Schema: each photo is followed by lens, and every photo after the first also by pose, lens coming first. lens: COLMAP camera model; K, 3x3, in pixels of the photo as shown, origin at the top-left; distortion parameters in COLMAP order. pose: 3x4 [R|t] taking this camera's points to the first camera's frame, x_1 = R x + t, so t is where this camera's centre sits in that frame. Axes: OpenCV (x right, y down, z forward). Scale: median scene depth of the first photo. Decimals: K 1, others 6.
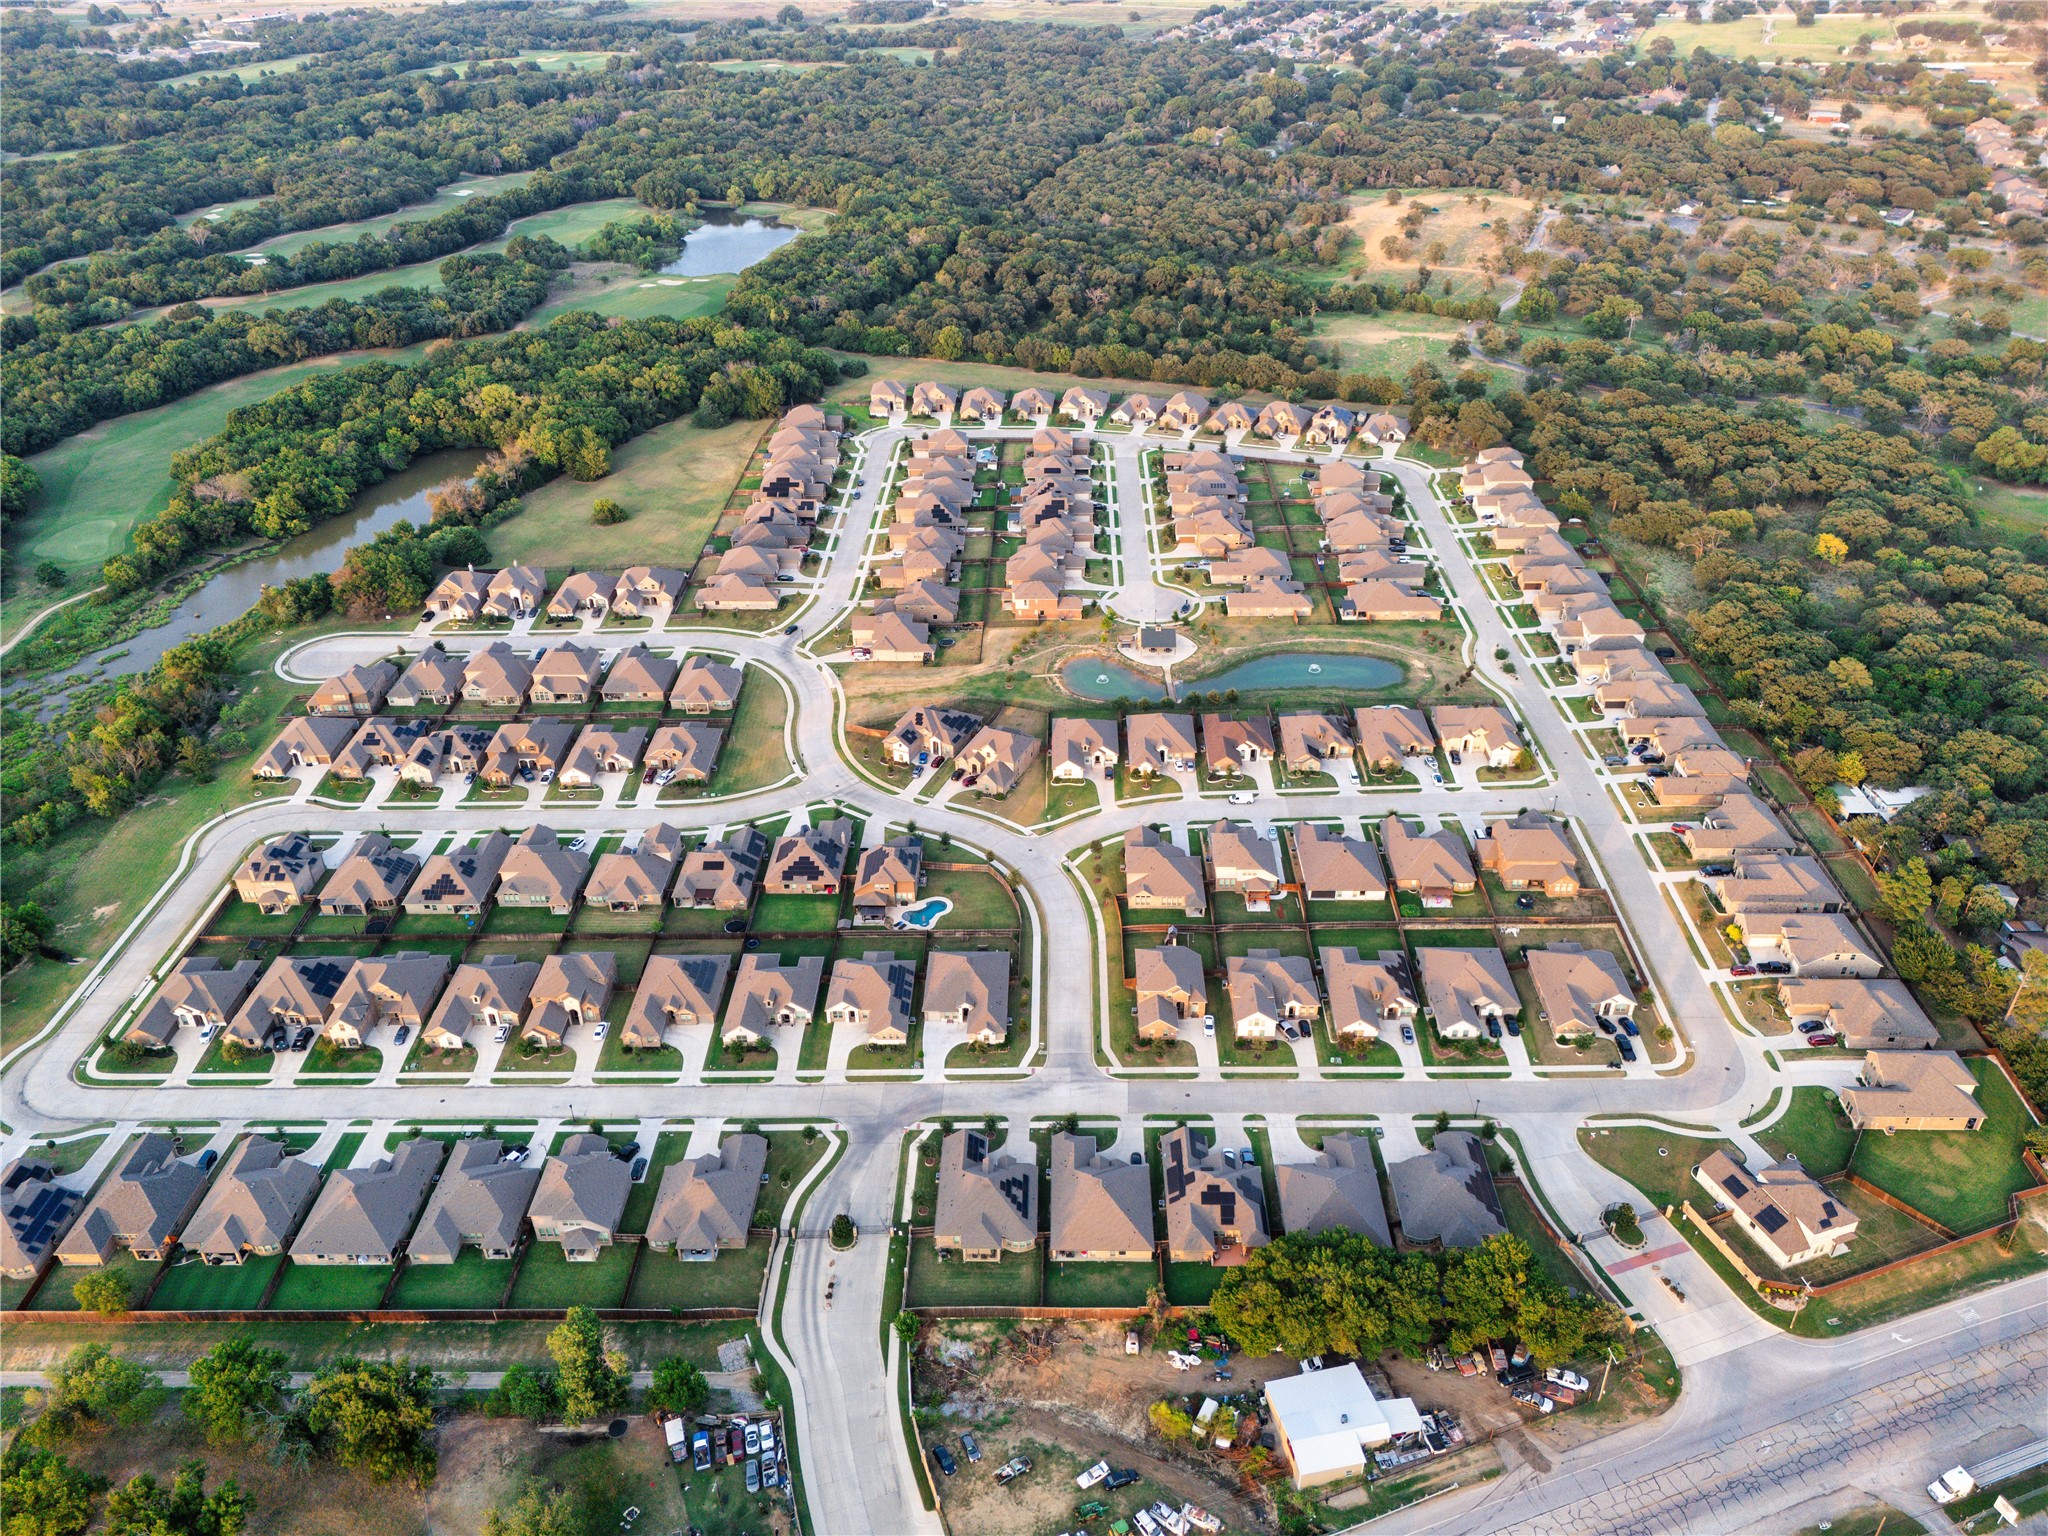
lens RADIAL K [[1521.5, 0, 1035.2], [0, 1521.5, 767.2], [0, 0, 1]] dist [0.068637, -0.061756]
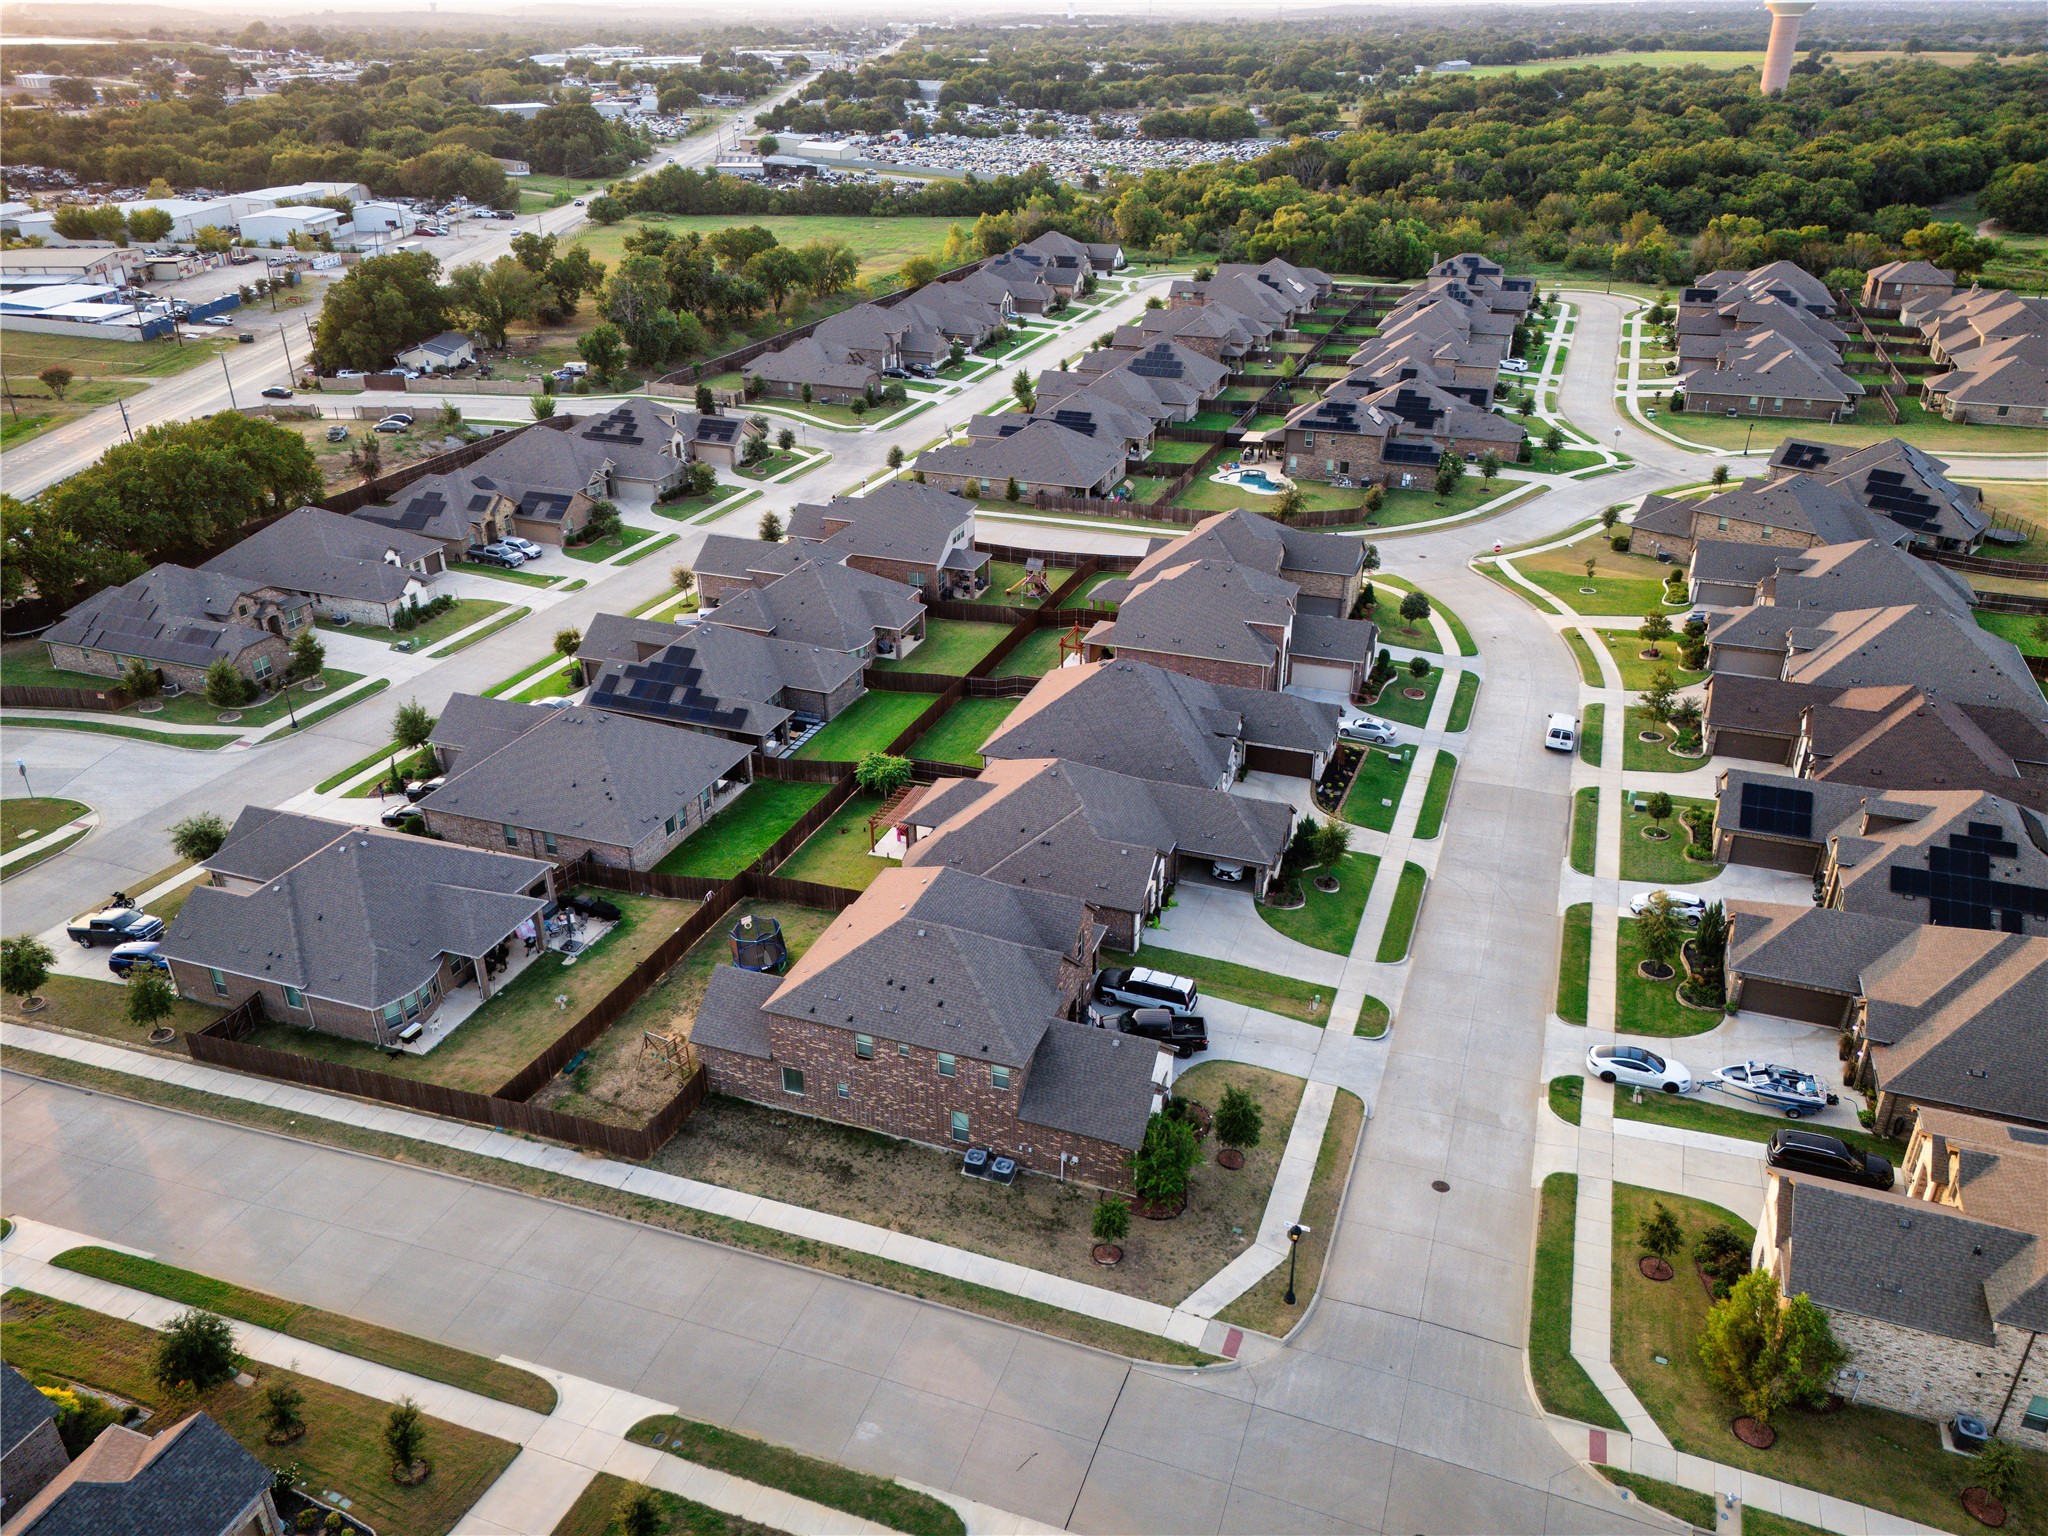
lens RADIAL K [[1521.5, 0, 1035.2], [0, 1521.5, 767.2], [0, 0, 1]] dist [0.068637, -0.061756]
pose [[-0.324411, 0.436514, -0.839174, 0.456392], [-0.501152, 0.673097, 0.543863, -0.101239], [0.802249, 0.596989, 0.000400, 0.873028]]
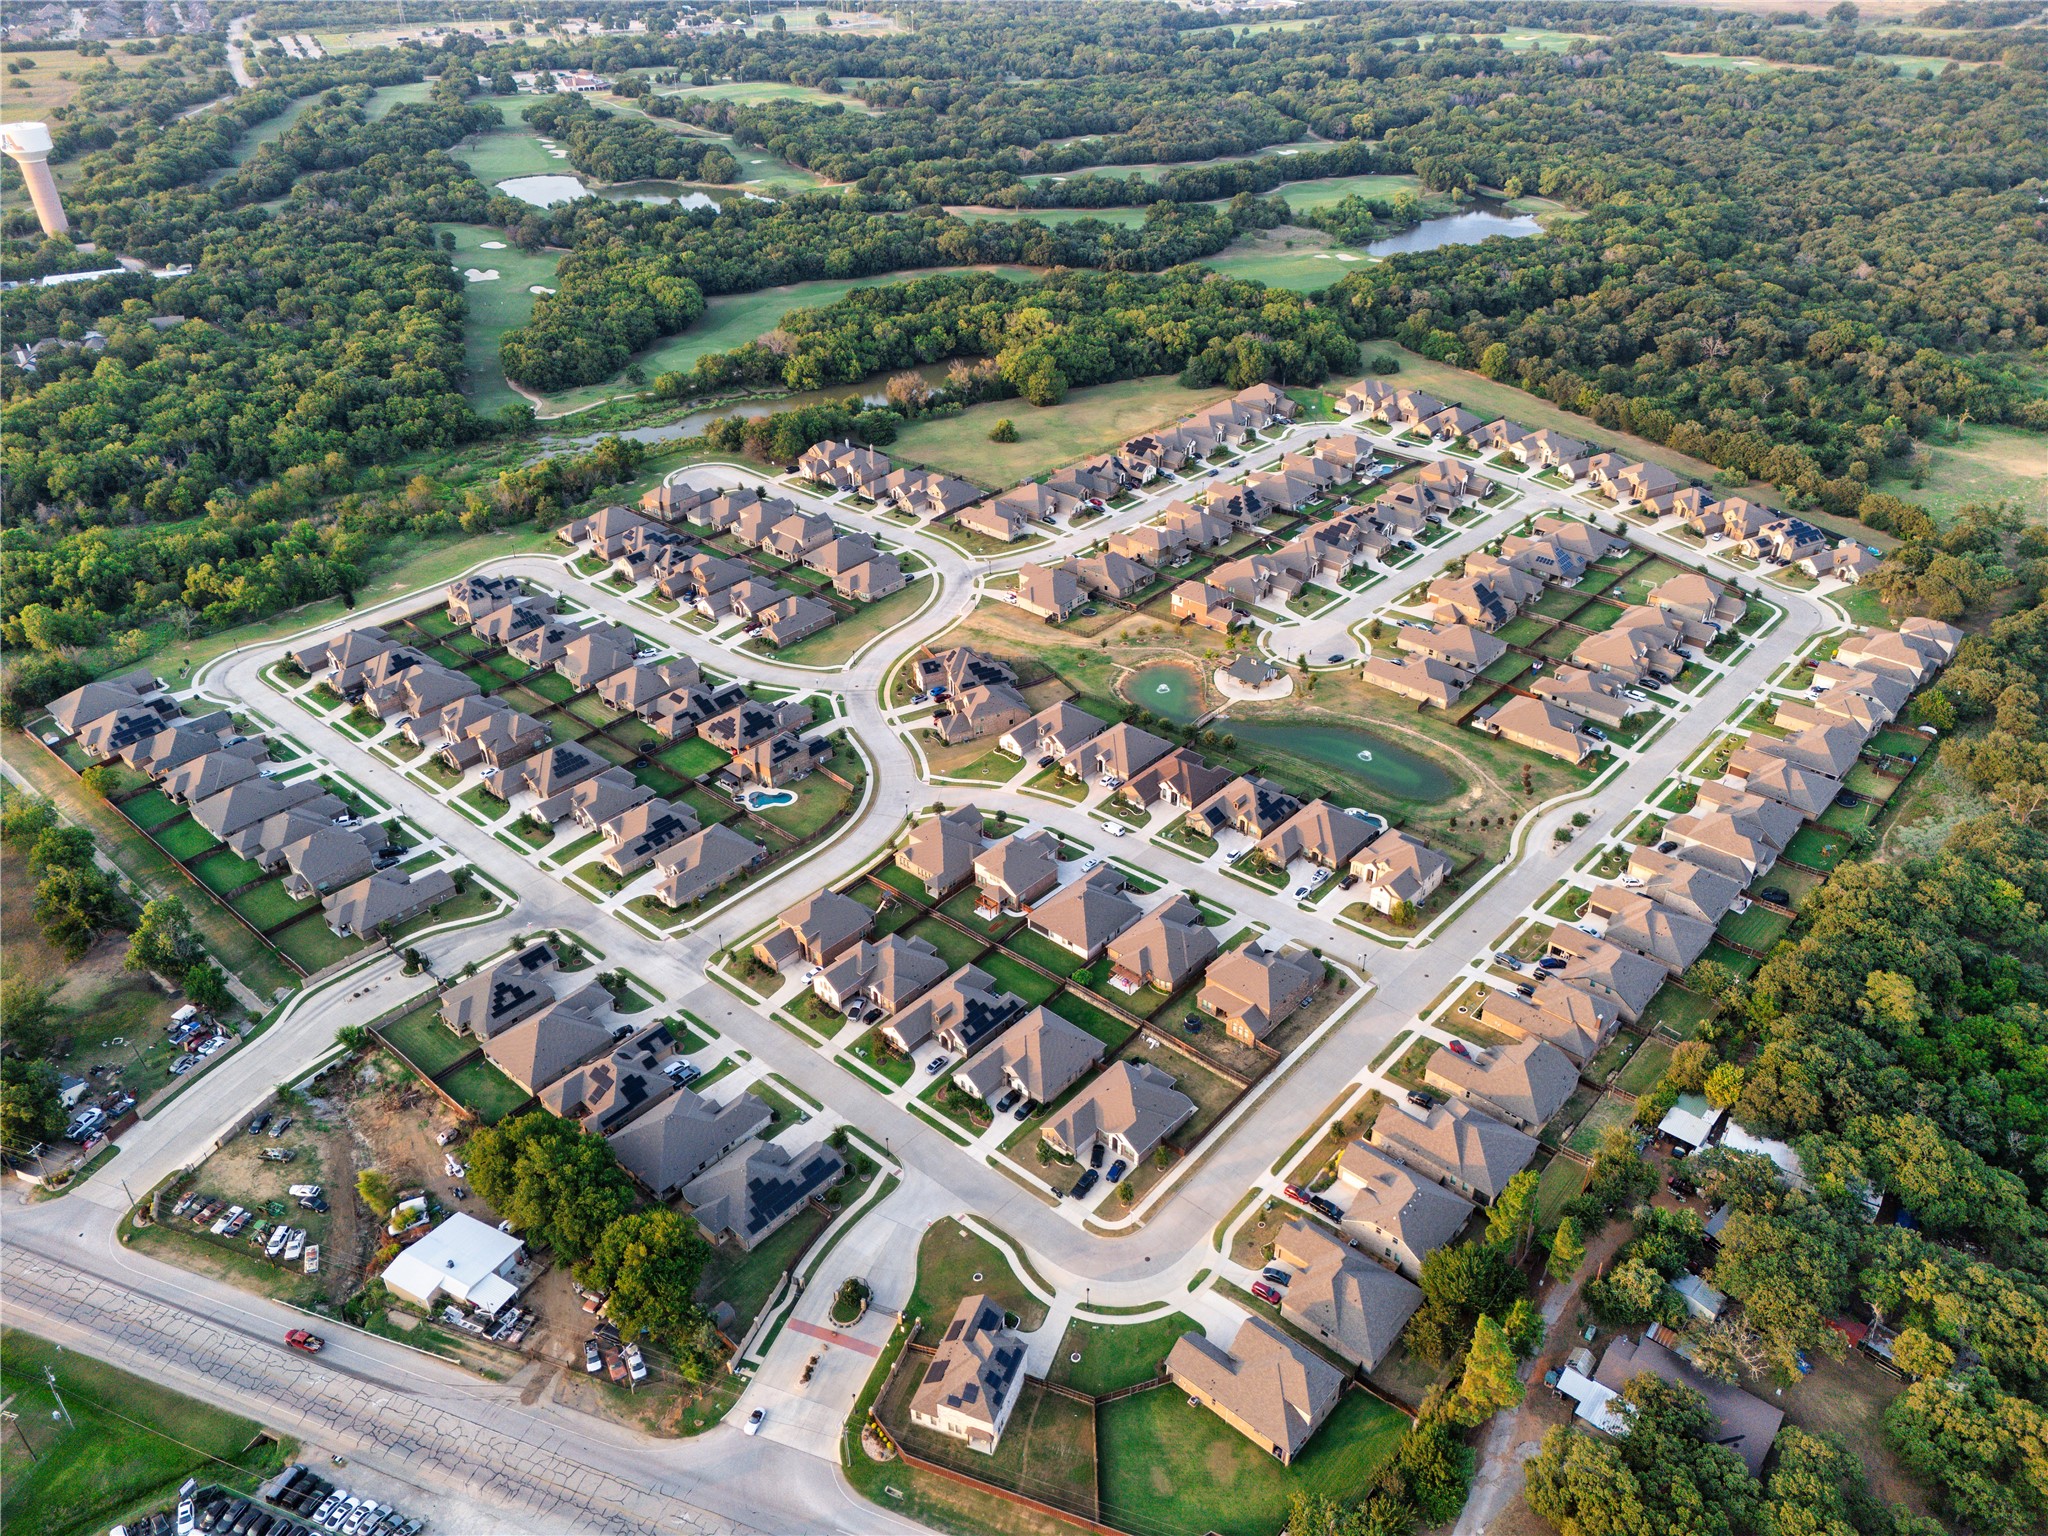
lens RADIAL K [[1521.5, 0, 1035.2], [0, 1521.5, 767.2], [0, 0, 1]] dist [0.068637, -0.061756]
pose [[0.755311, 0.352444, -0.552530, 0.593452], [-0.345938, 0.930471, 0.120623, -0.110053], [0.556626, 0.100033, 0.824719, 0.169312]]
